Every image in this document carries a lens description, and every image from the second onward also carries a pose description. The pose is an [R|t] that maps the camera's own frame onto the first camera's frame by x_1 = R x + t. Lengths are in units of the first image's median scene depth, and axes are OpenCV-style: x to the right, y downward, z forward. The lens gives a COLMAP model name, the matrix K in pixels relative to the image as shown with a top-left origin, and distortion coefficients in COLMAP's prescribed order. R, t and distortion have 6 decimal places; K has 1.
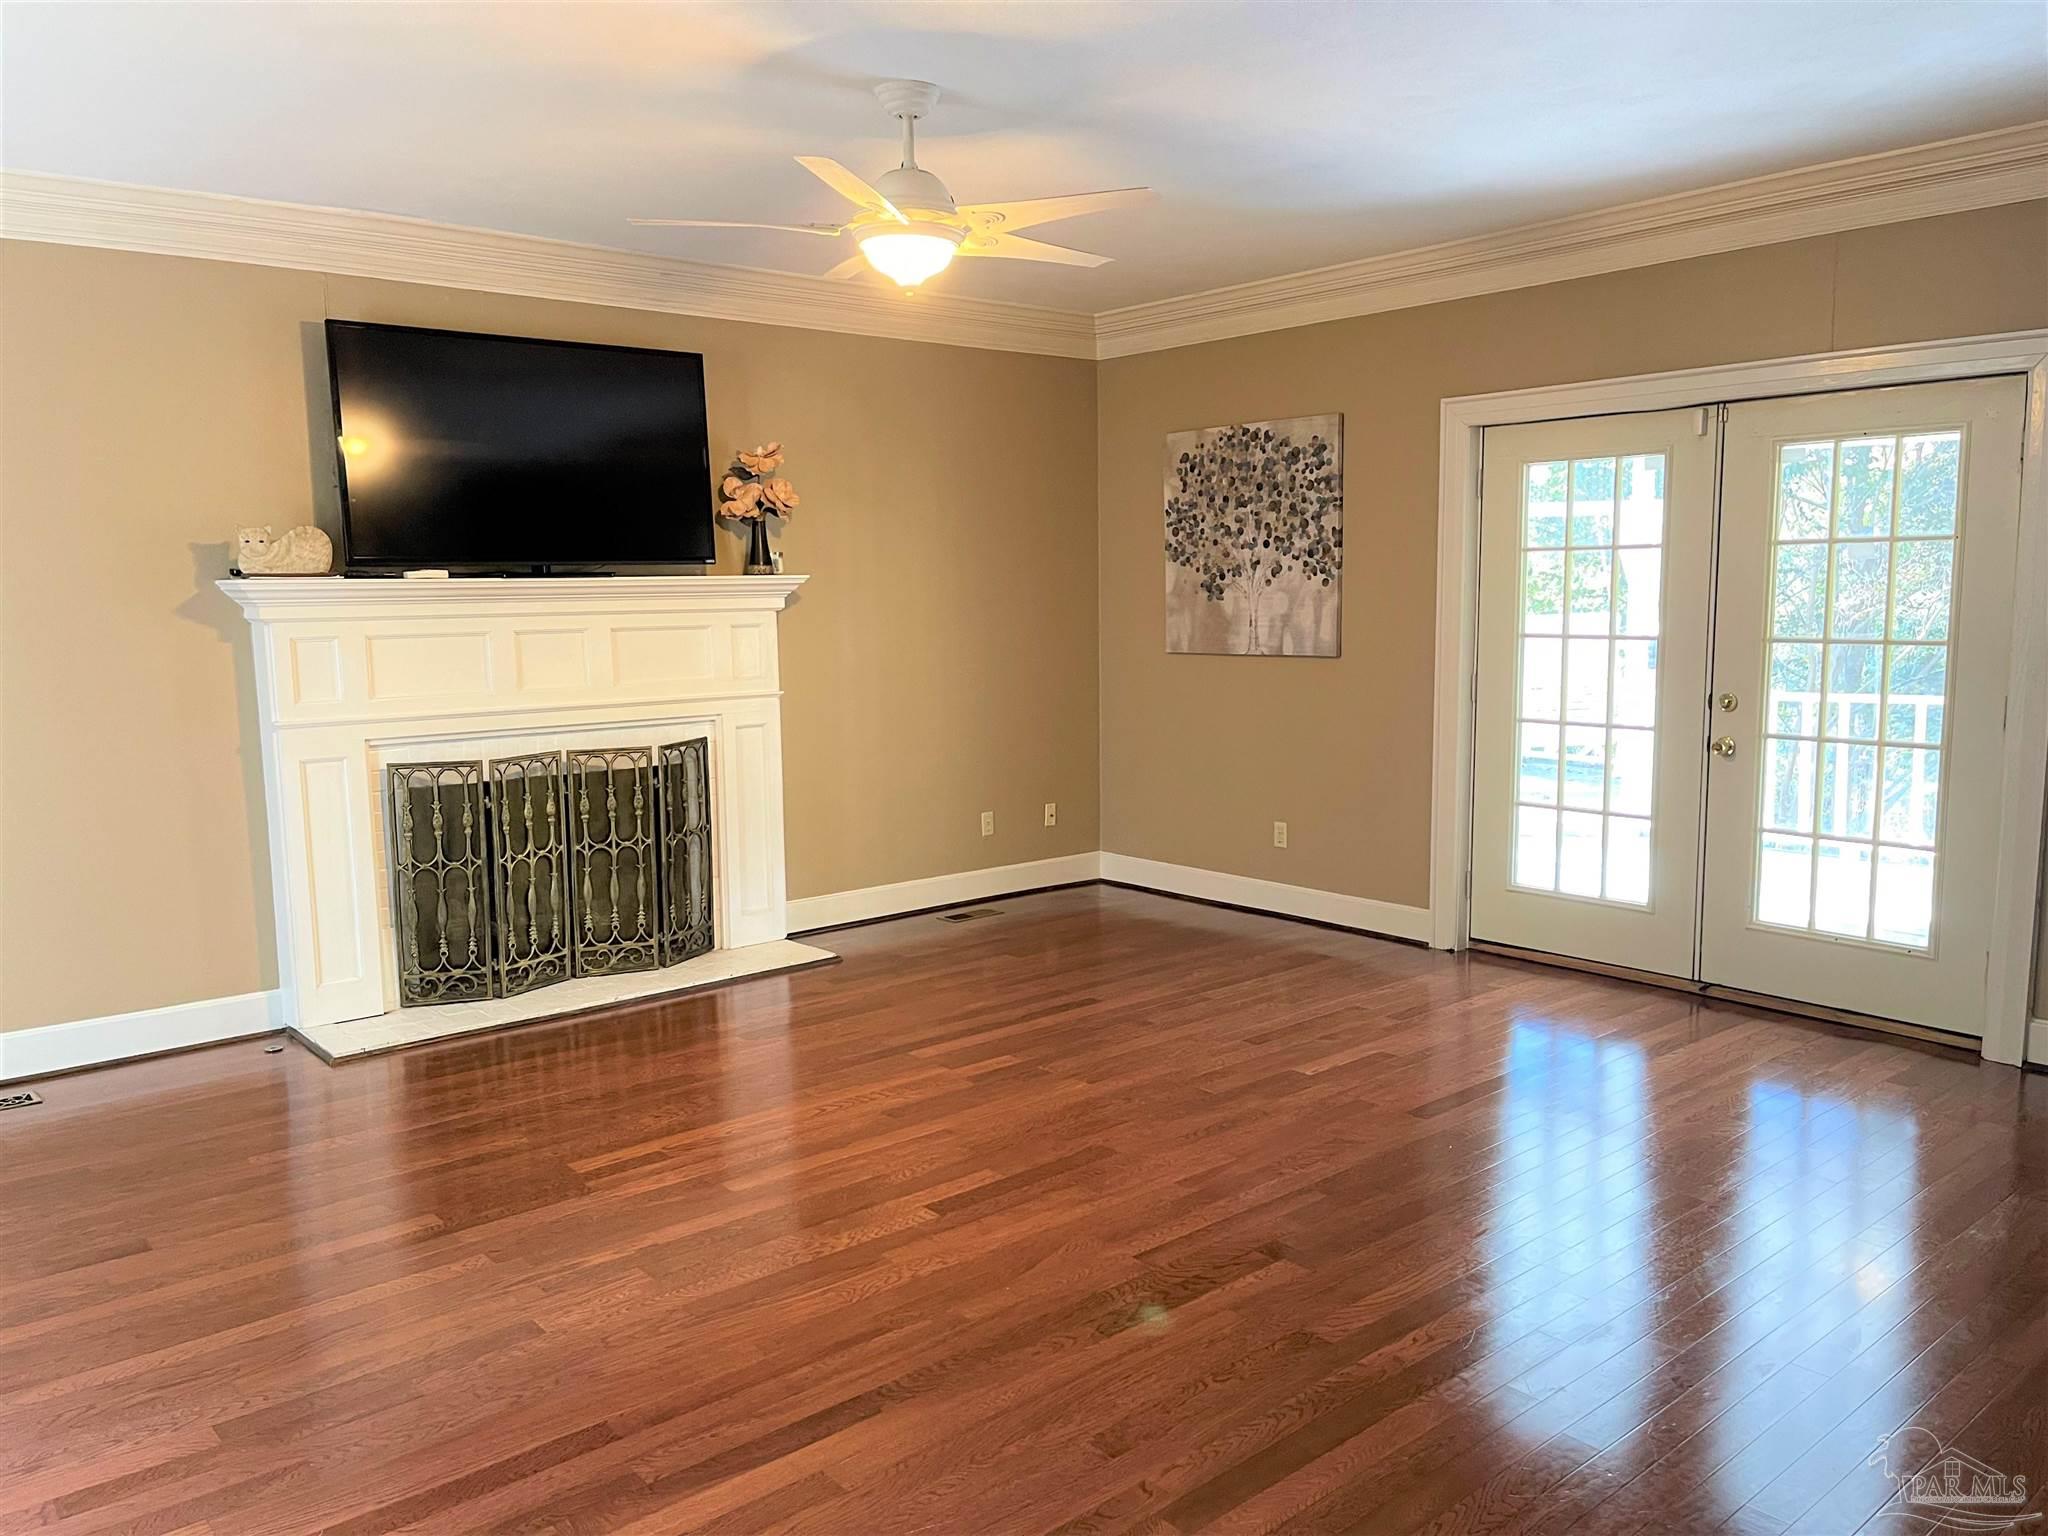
lens RADIAL K [[1548.8, 0, 1032.0], [0, 1548.8, 777.1], [0, 0, 1]] dist [0.085153, -0.096311]
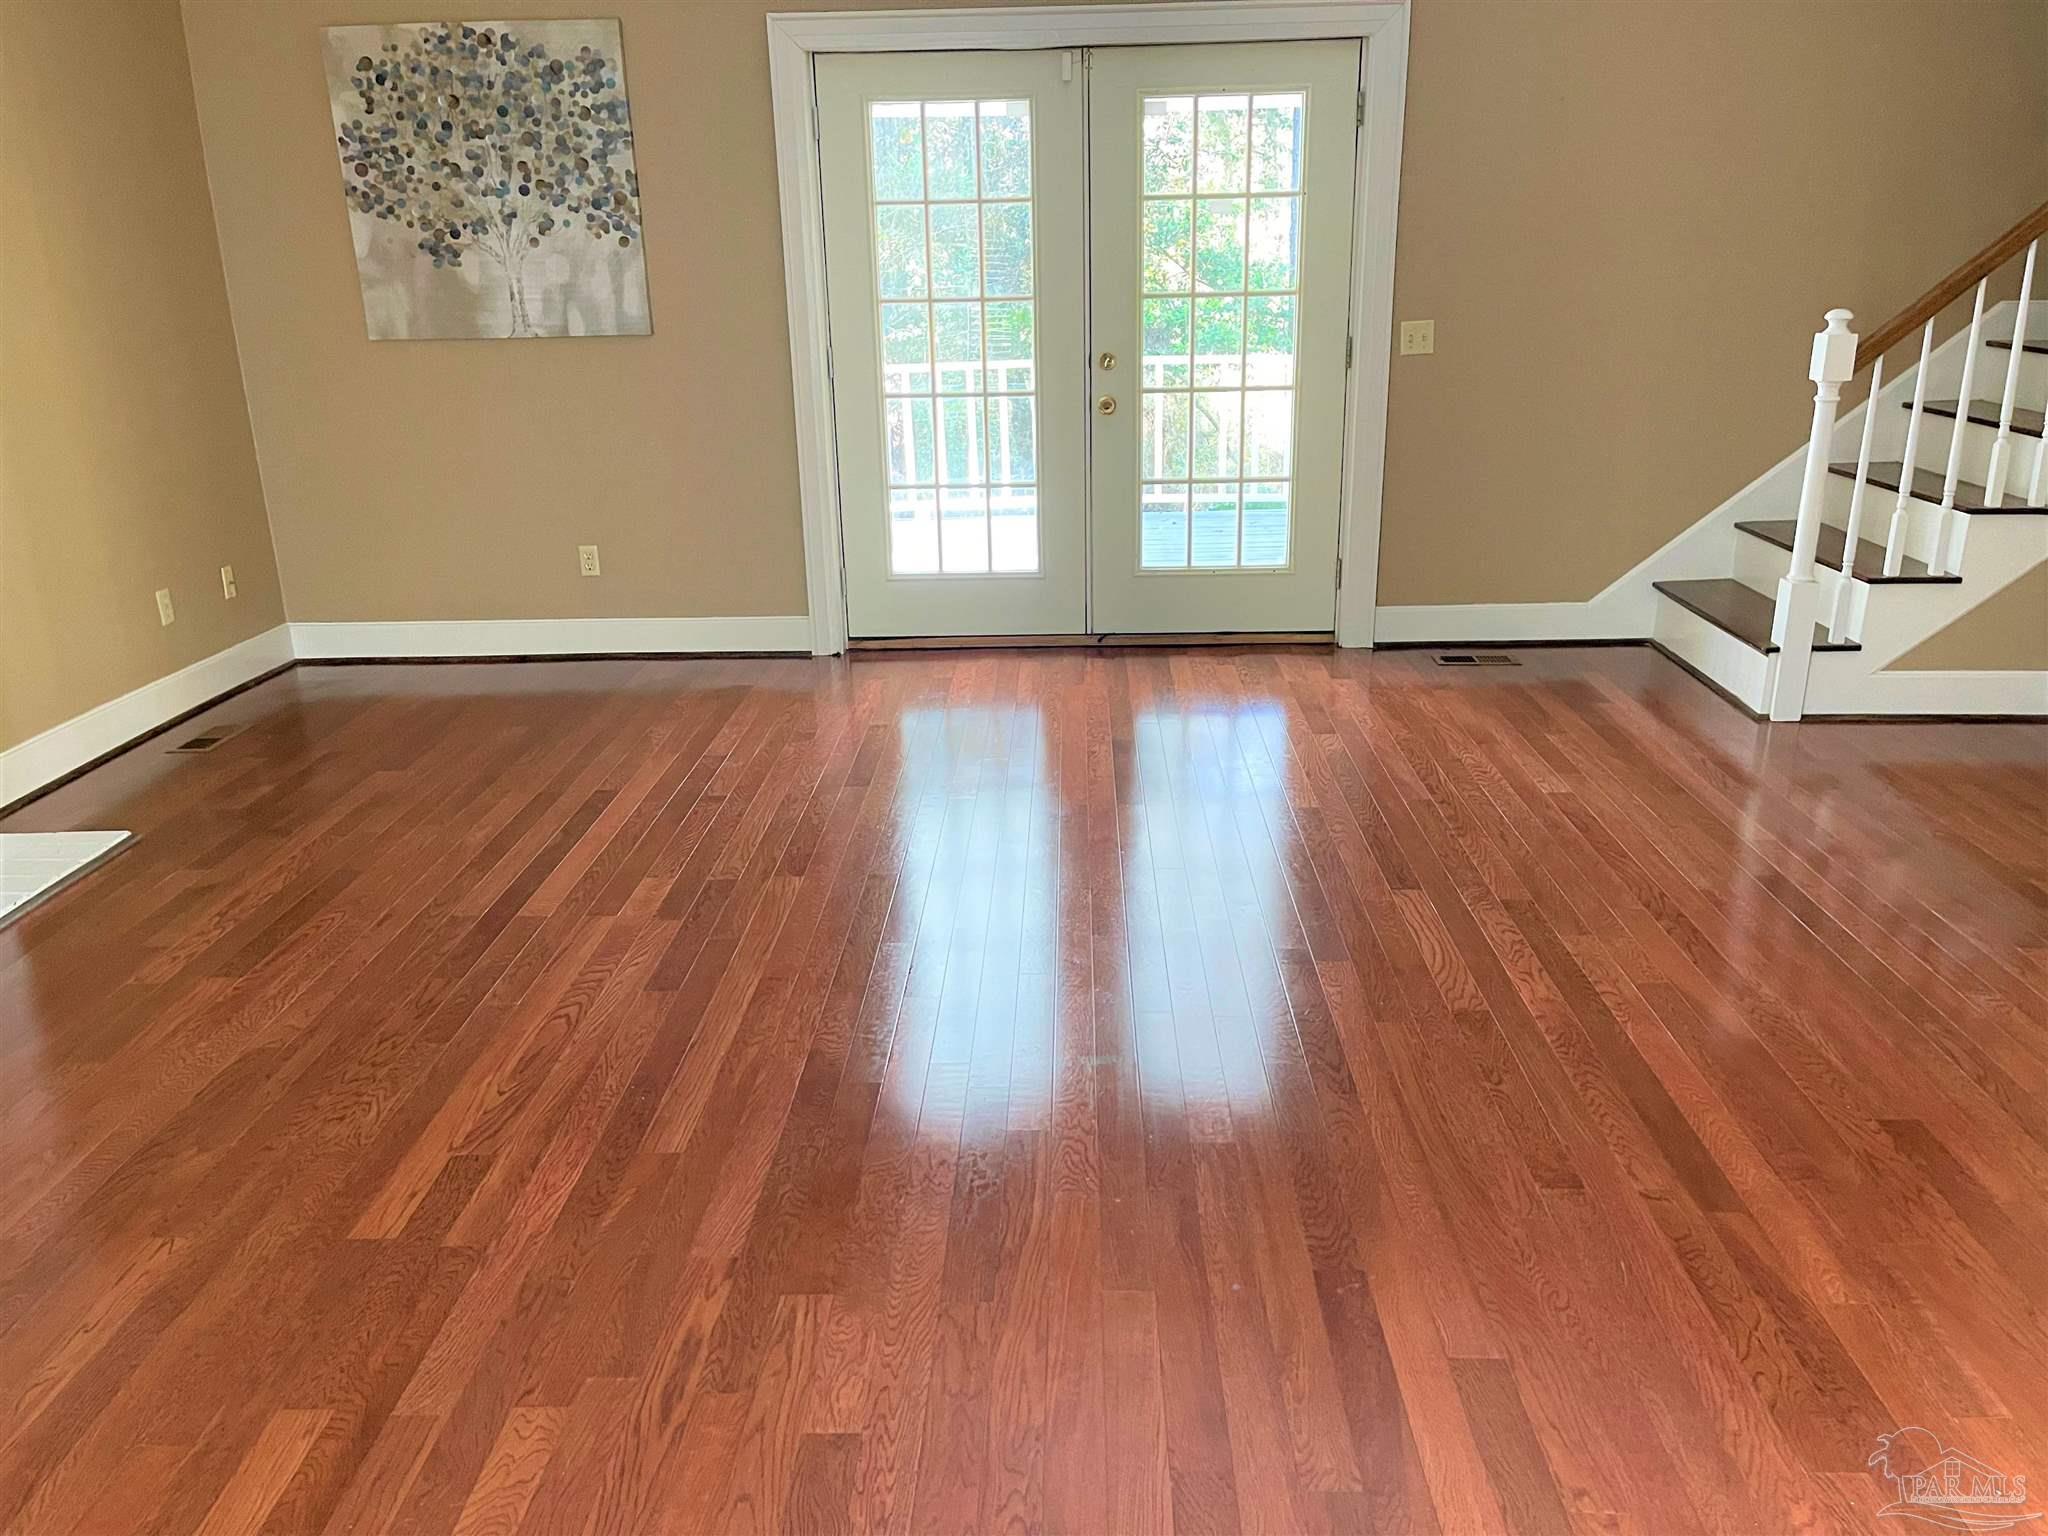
lens RADIAL K [[1548.8, 0, 1025.6], [0, 1548.8, 760.1], [0, 0, 1]] dist [0.085153, -0.096311]
pose [[0.667270, -0.230154, 0.708364, -0.307572], [0.105096, 0.970638, 0.216370, -0.016116], [-0.737364, -0.069931, 0.671867, 0.262642]]
